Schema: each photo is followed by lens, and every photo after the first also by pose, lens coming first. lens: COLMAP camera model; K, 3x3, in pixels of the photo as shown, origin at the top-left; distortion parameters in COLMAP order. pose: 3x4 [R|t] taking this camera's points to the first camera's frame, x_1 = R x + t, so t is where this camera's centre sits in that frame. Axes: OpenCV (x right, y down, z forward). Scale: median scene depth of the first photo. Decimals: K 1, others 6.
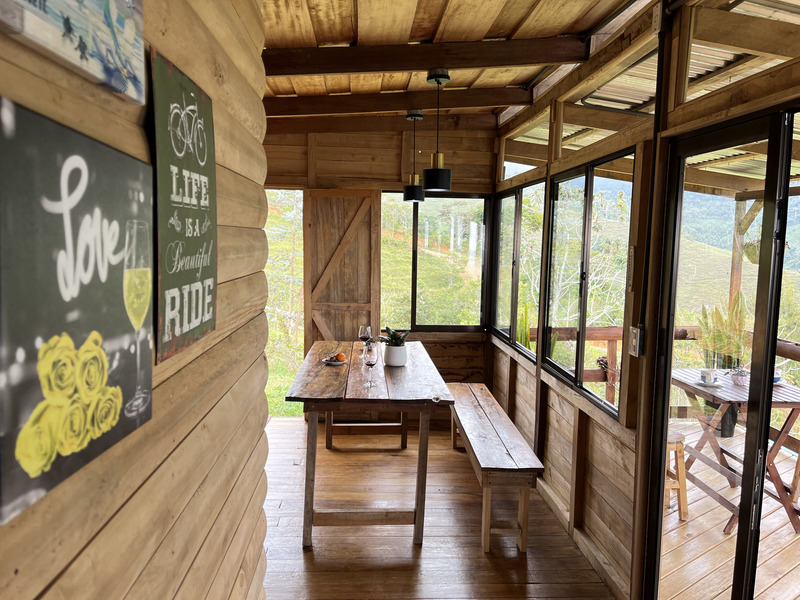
lens RADIAL K [[608.5, 0, 399.6], [0, 608.5, 297.9], [0, 0, 1]] dist [0.051841, -0.060553]
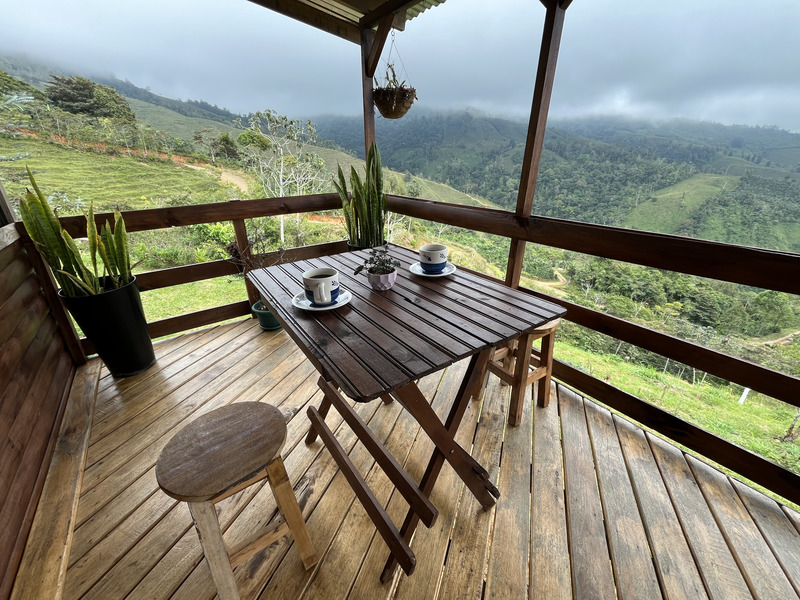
lens RADIAL K [[325.2, 0, 401.5], [0, 325.2, 299.1], [0, 0, 1]] dist [-0.008106, 0.001152]
pose [[0.842680, -0.221850, 0.490585, 0.299257], [0.061043, 0.944656, 0.322333, 0.045979], [-0.534944, -0.241677, 0.809585, 0.529893]]
